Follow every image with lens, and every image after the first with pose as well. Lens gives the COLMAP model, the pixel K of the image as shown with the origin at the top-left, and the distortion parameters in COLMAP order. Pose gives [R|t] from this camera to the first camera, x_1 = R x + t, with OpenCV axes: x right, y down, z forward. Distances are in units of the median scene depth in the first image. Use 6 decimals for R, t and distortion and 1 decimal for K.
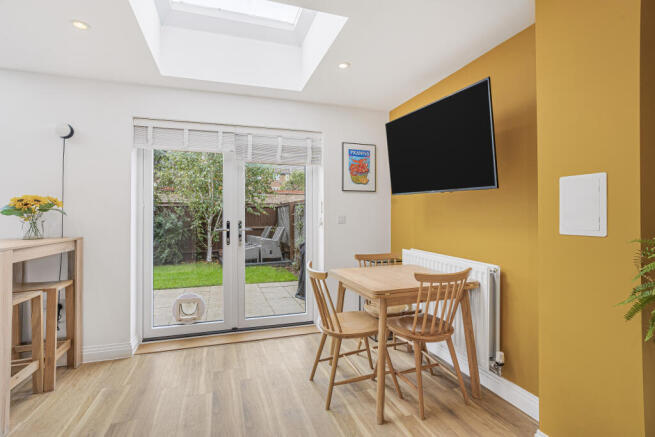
lens RADIAL K [[316.0, 0, 326.3], [0, 316.0, 216.5], [0, 0, 1]] dist [-0.001599, 0.000443]
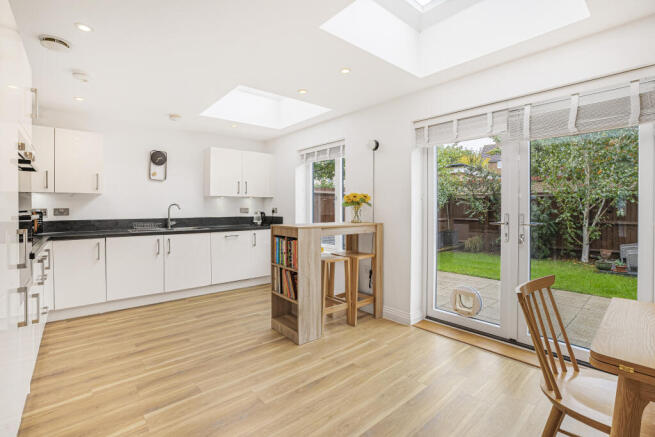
lens RADIAL K [[301.1, 0, 326.7], [0, 301.1, 212.7], [0, 0, 1]] dist [-0.019316, 0.001268]
pose [[0.403157, 0.018842, -0.914937, 0.246222], [-0.003698, 0.999813, 0.018961, -0.000900], [0.915123, -0.004261, 0.403152, 0.233555]]
